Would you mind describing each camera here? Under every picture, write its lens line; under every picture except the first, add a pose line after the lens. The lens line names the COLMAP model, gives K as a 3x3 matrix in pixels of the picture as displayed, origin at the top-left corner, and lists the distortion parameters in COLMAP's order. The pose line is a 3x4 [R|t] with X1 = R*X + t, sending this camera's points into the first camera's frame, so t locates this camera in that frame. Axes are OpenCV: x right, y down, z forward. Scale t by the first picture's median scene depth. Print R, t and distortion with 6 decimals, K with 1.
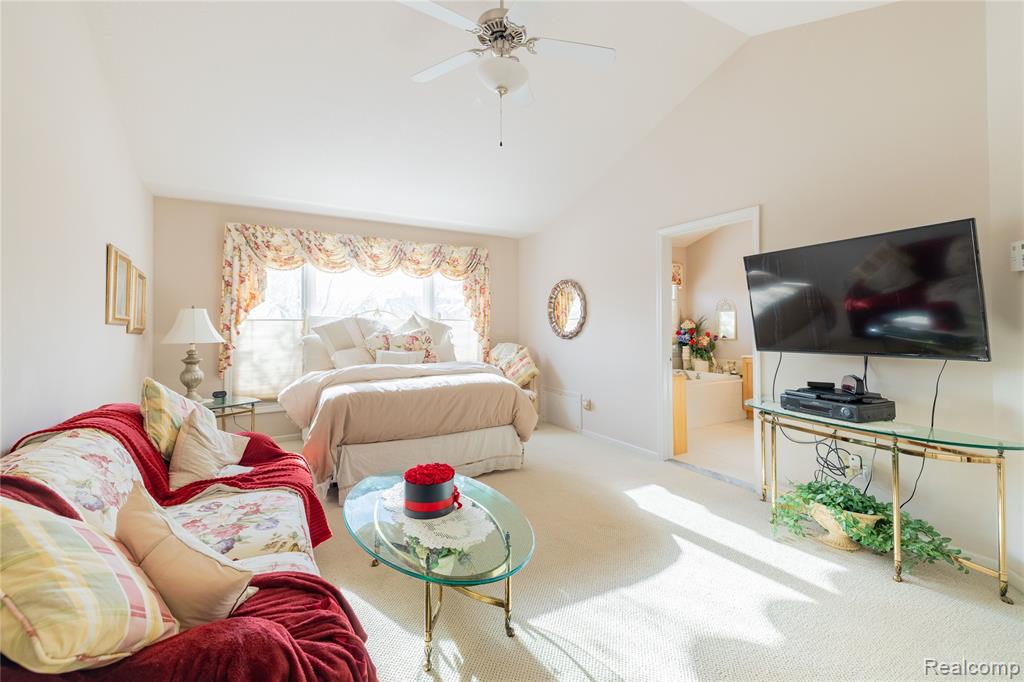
lens RADIAL K [[453.9, 0, 492.2], [0, 453.9, 320.8], [0, 0, 1]] dist [0.032682, 0.000016]
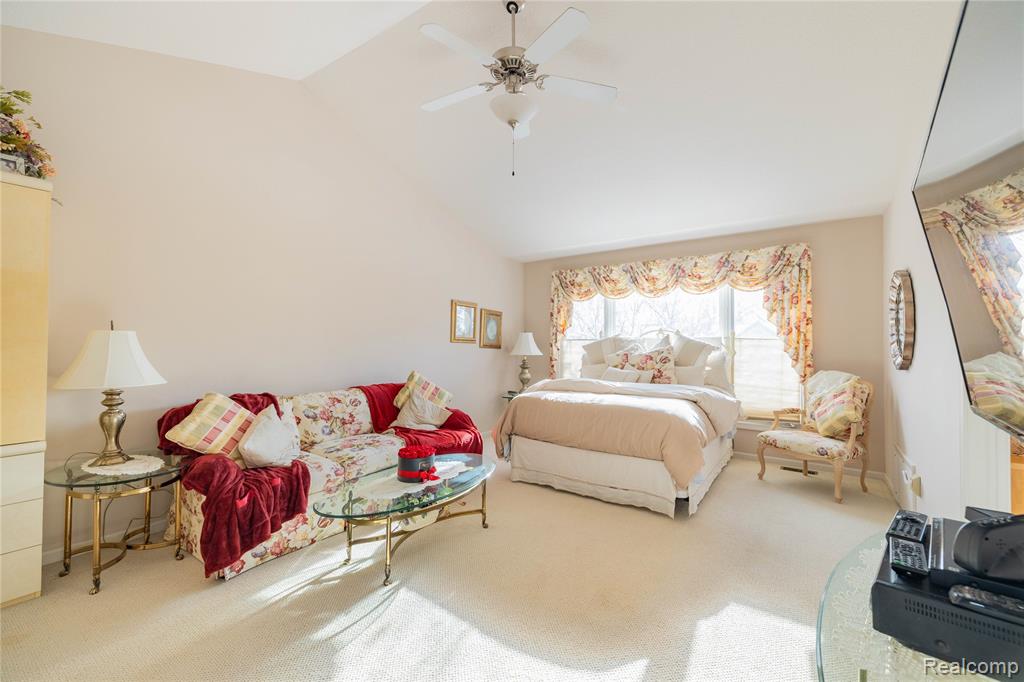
lens RADIAL K [[414.2, 0, 514.7], [0, 414.2, 338.3], [0, 0, 1]] dist [0.041517, -0.006553]
pose [[0.418921, -0.004876, -0.908009, 0.518625], [0.006819, 0.999974, -0.002224, -0.004452], [0.907997, -0.005260, 0.418944, 0.336631]]
